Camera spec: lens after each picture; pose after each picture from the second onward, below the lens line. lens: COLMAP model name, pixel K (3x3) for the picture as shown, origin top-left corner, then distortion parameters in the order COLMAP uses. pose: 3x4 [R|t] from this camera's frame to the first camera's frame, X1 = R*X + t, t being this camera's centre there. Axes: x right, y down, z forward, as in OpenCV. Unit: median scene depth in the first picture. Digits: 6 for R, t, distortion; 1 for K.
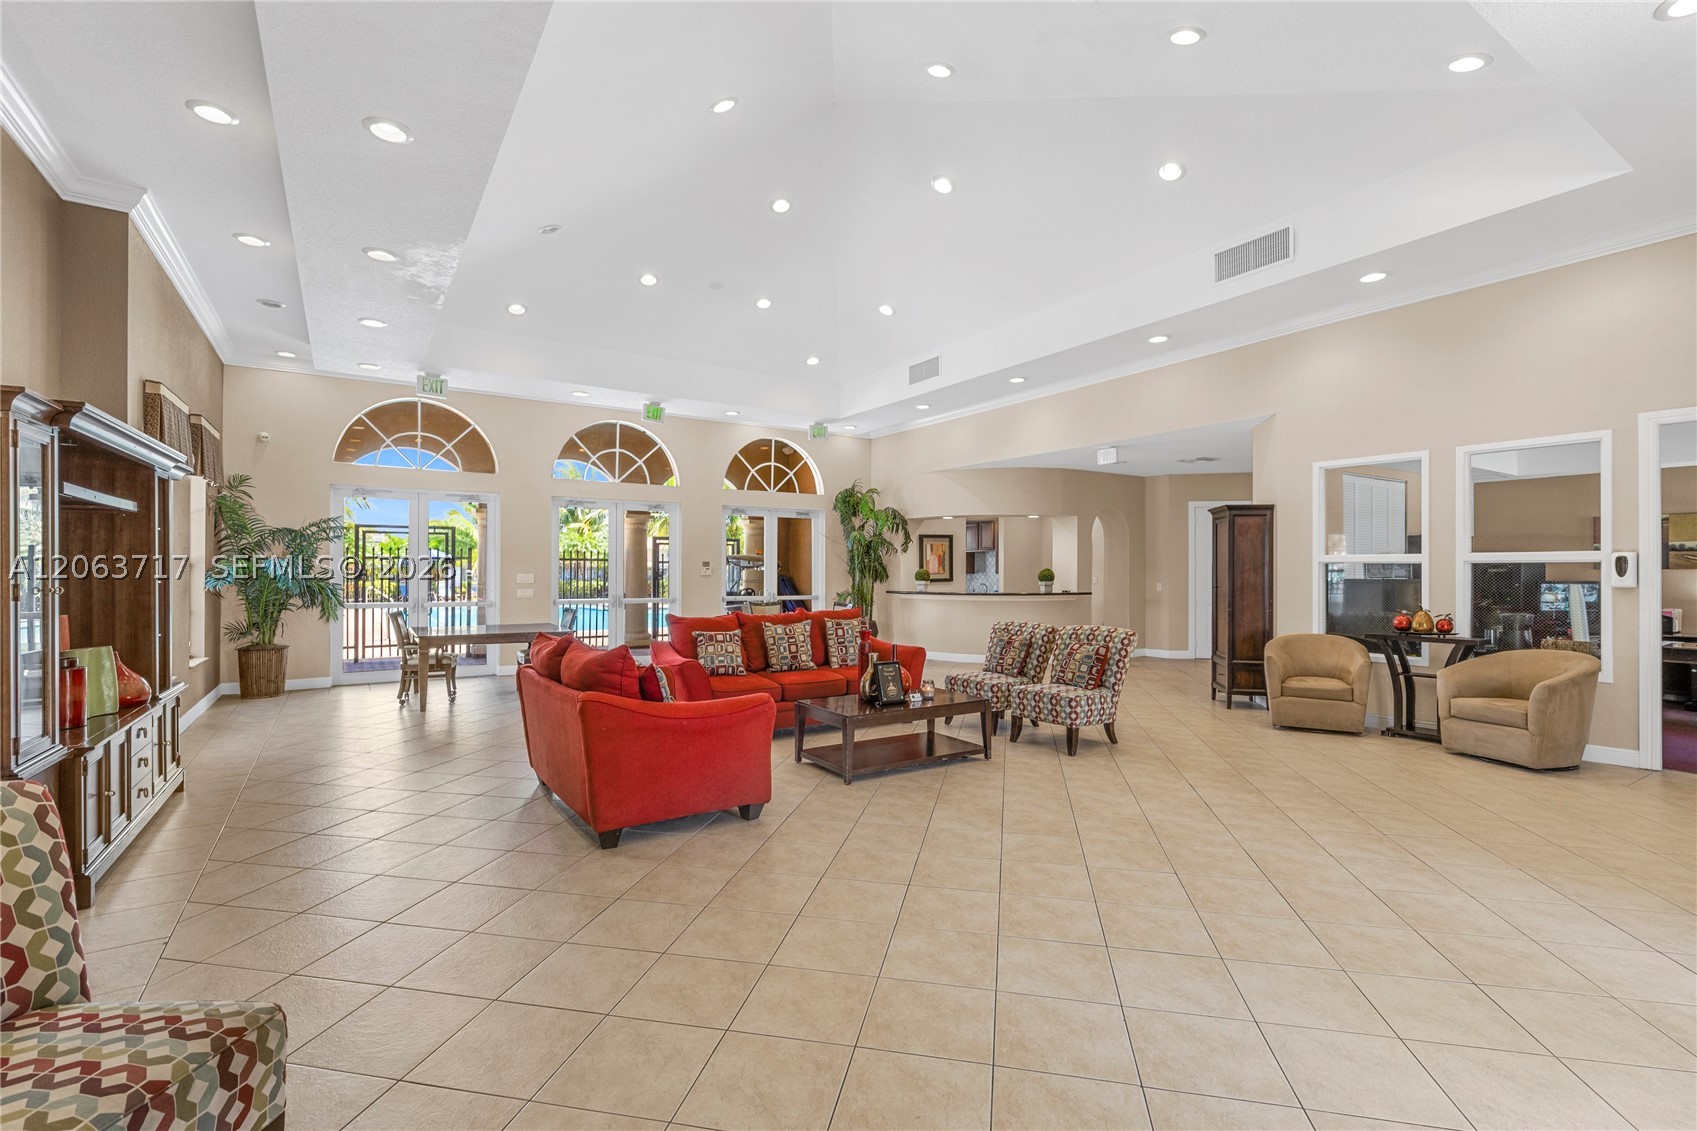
lens RADIAL K [[758.3, 0, 848.5], [0, 758.3, 565.5], [0, 0, 1]] dist [0.013794, 0.000036]
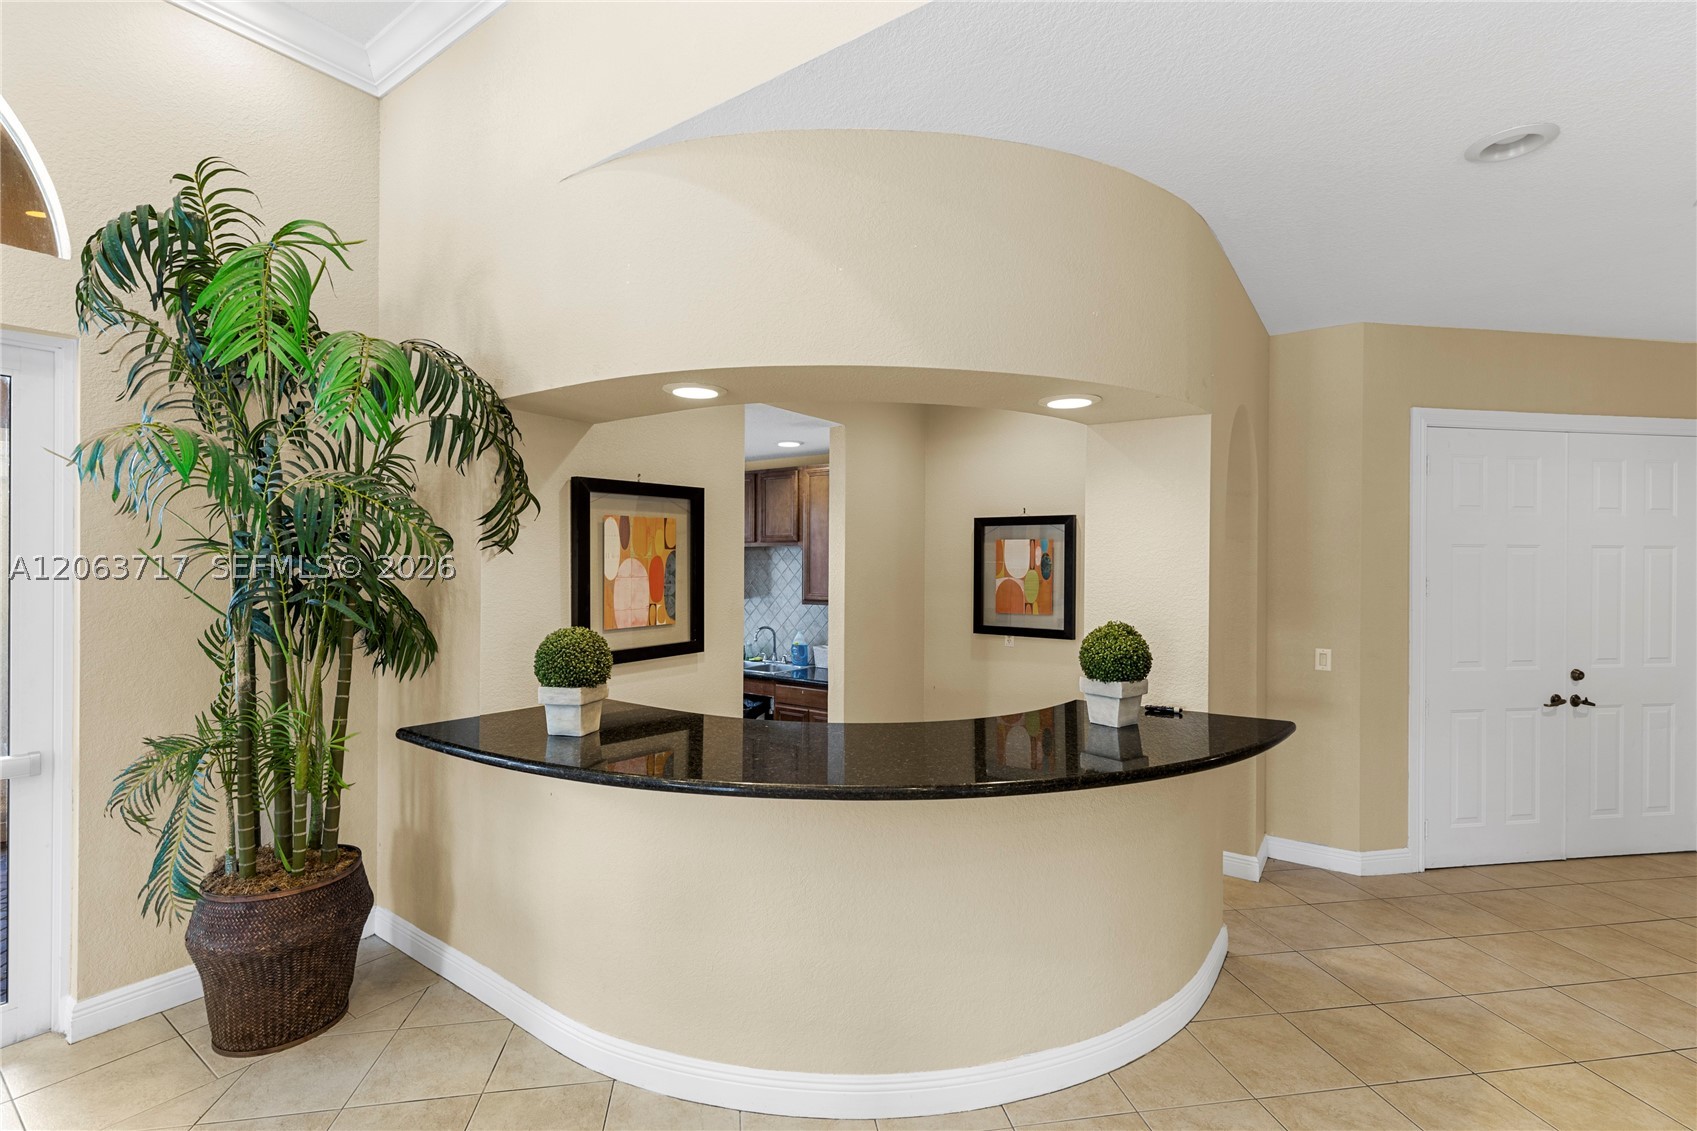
lens RADIAL K [[758.3, 0, 848.5], [0, 758.3, 565.5], [0, 0, 1]] dist [0.013794, 0.000036]
pose [[0.931215, 0.002069, 0.364463, 0.087804], [-0.004706, 0.999969, 0.006348, -0.014264], [-0.364439, -0.007626, 0.931196, 0.742531]]
